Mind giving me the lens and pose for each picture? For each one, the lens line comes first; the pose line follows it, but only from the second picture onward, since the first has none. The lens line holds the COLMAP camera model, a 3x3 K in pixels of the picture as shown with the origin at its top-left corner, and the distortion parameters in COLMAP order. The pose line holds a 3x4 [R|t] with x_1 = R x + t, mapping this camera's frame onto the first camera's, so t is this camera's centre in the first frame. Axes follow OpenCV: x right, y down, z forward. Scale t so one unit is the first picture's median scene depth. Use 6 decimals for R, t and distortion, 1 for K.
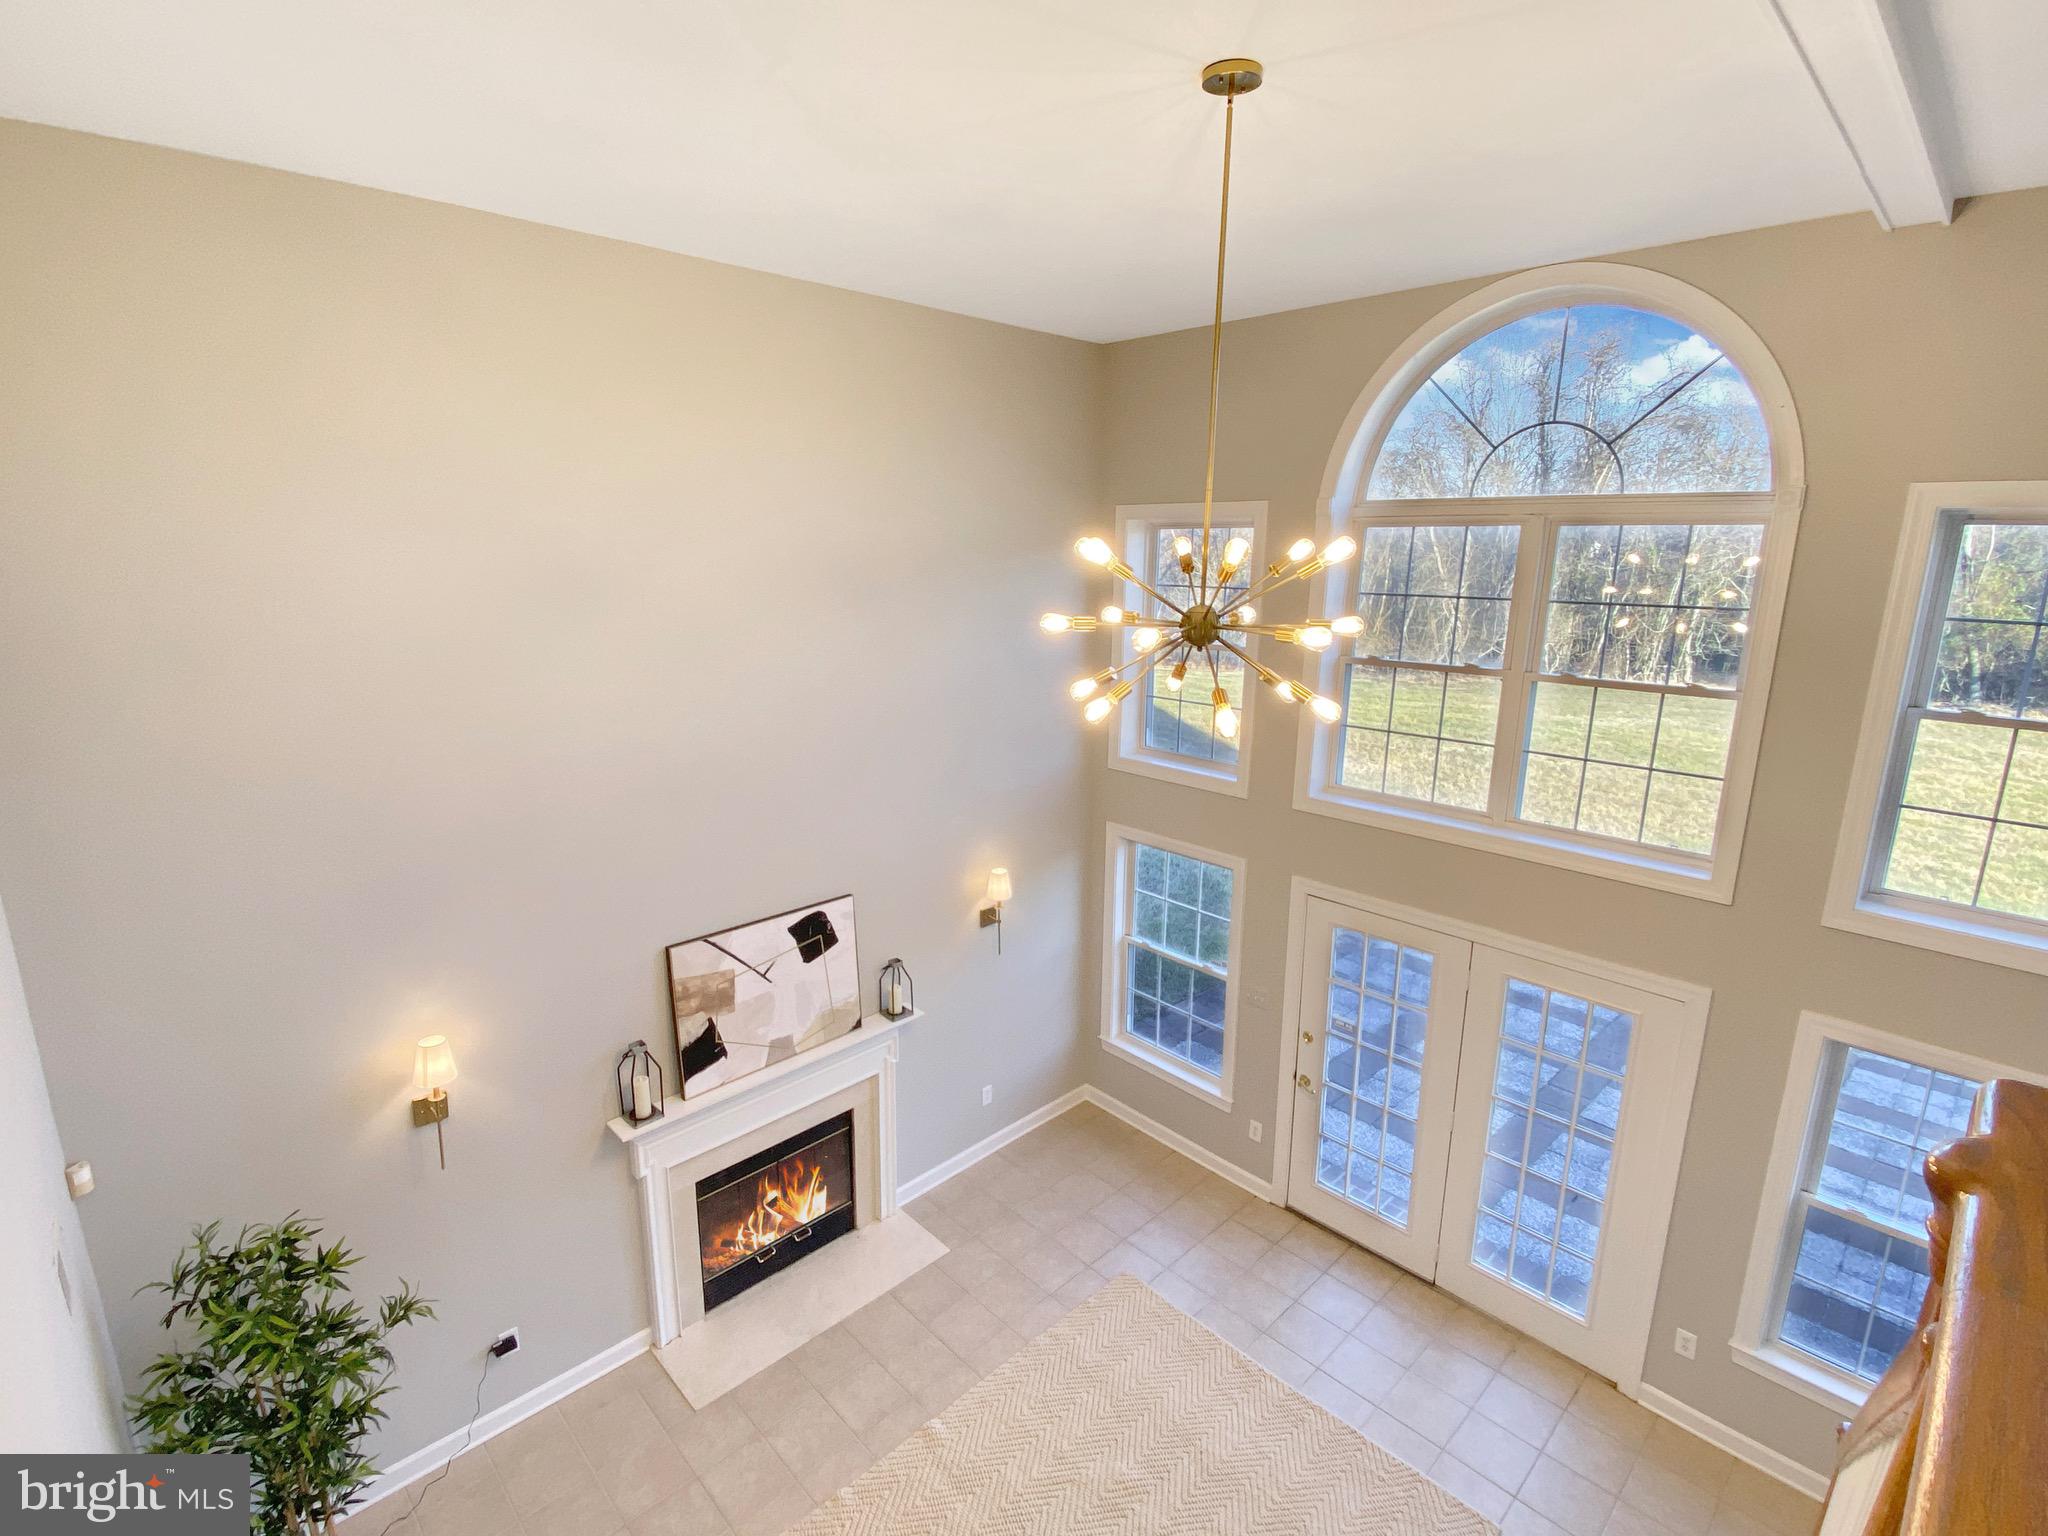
lens RADIAL K [[939.4, 0, 1005.8], [0, 939.4, 727.8], [0, 0, 1]] dist [0.000676, -0.013468]
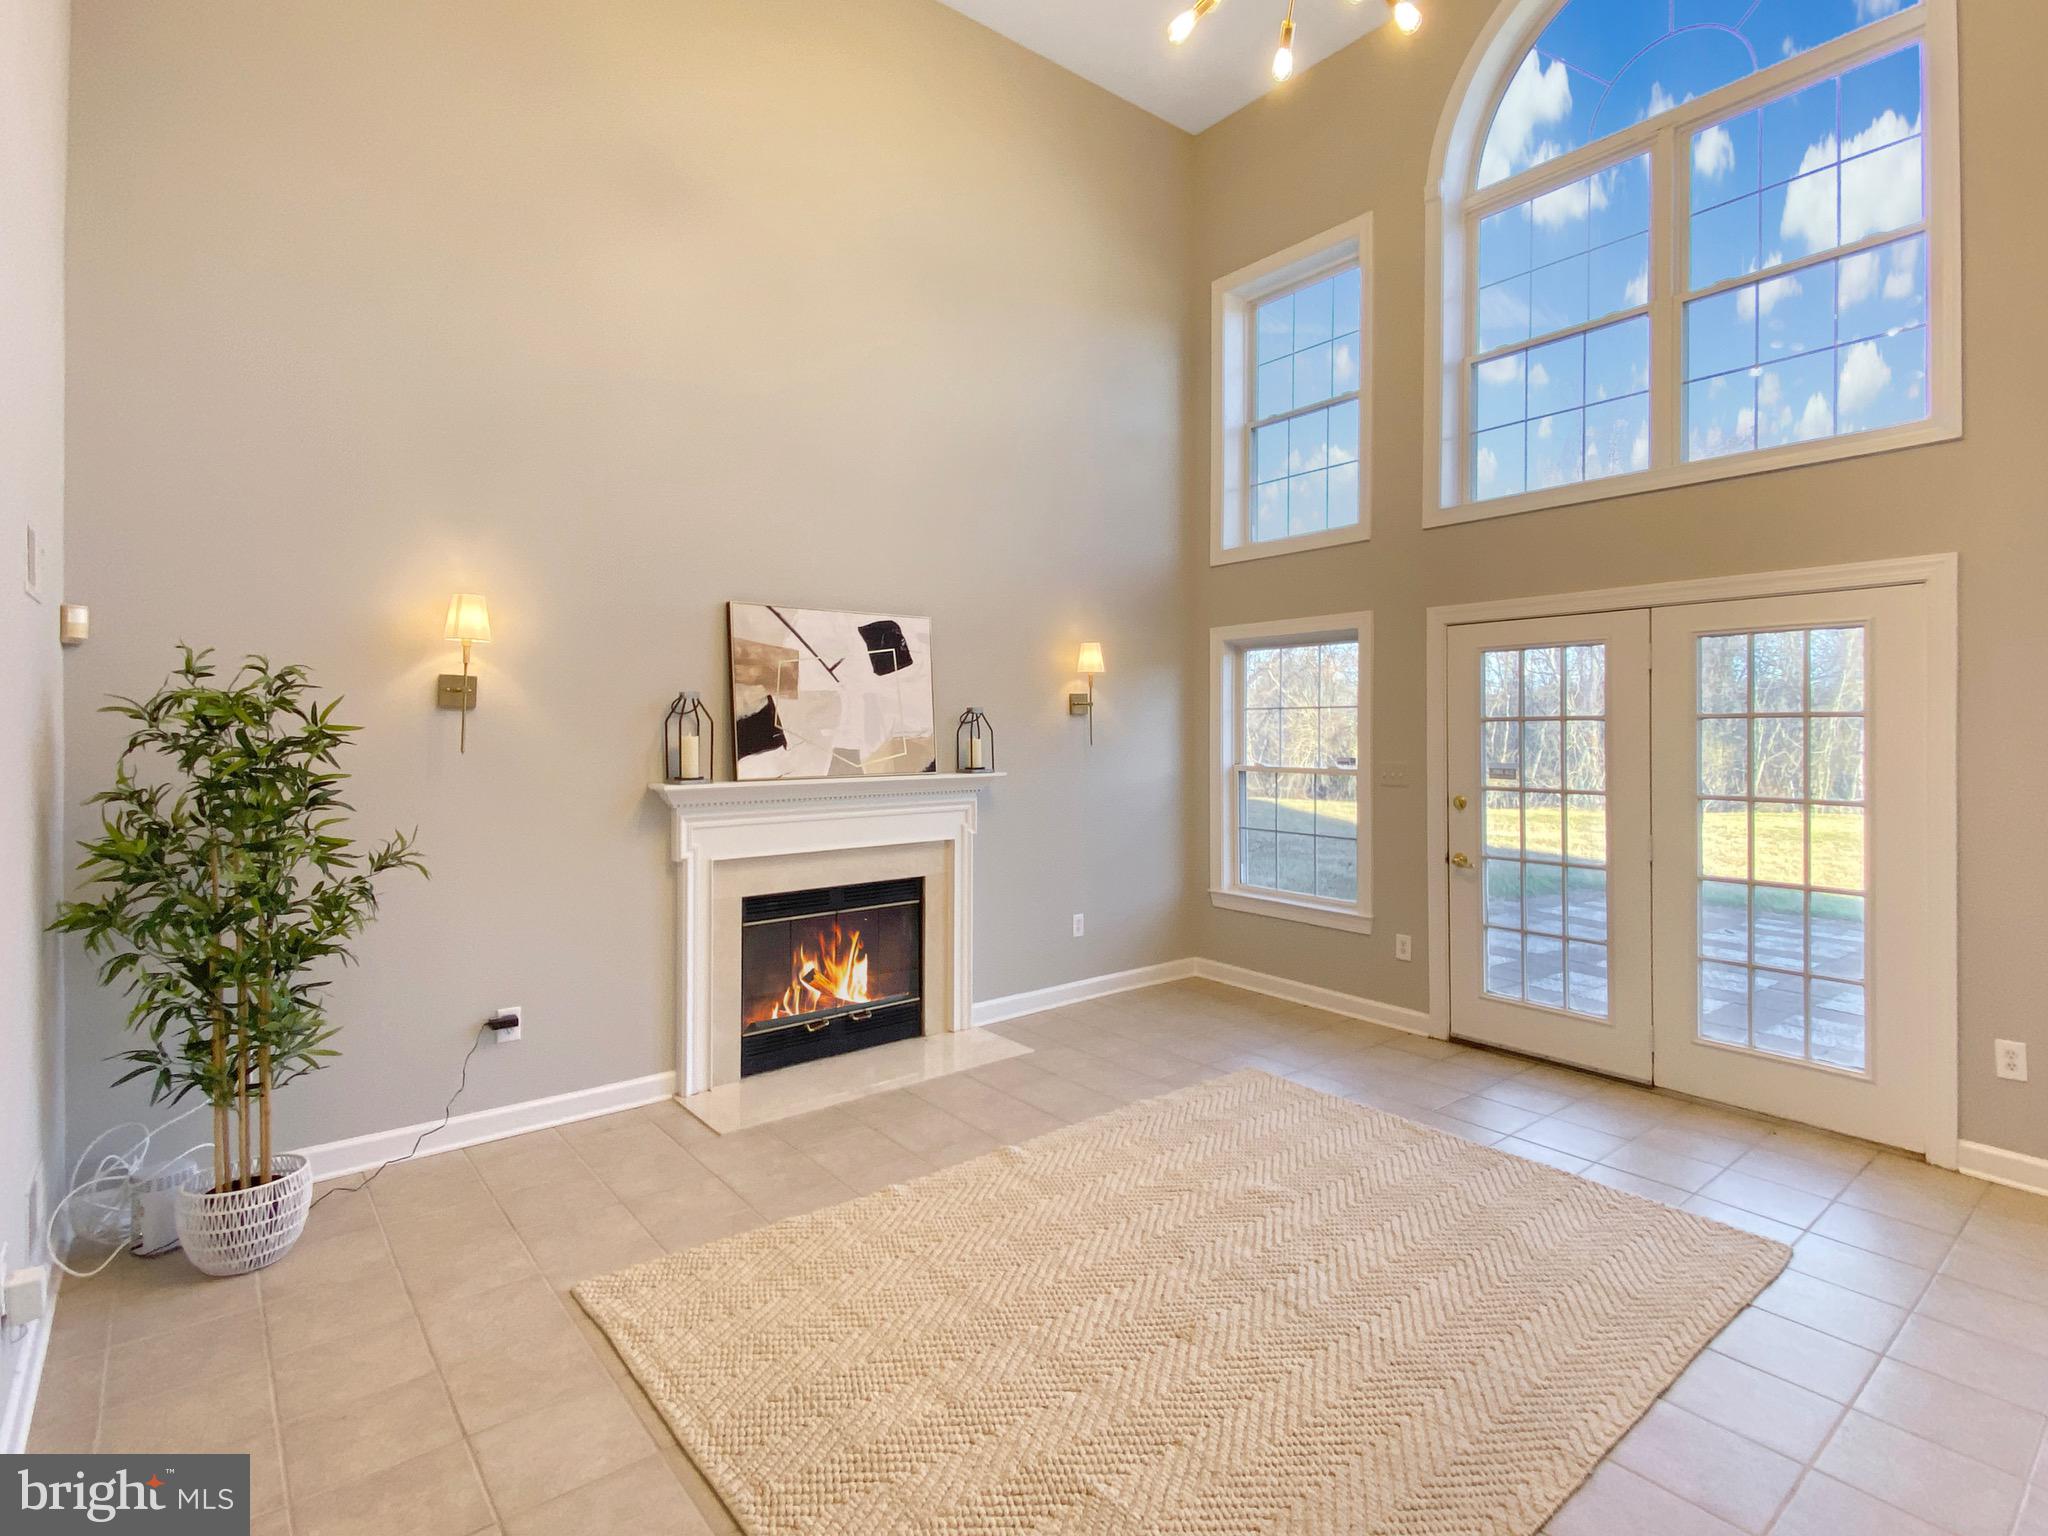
lens RADIAL K [[992.6, 0, 1018.0], [0, 992.6, 709.1], [0, 0, 1]] dist [0.020826, -0.021762]
pose [[0.997353, -0.006459, -0.072422, -0.009999], [-0.008066, 0.980070, -0.198487, 0.486200], [0.072260, 0.198546, 0.977424, 0.089711]]
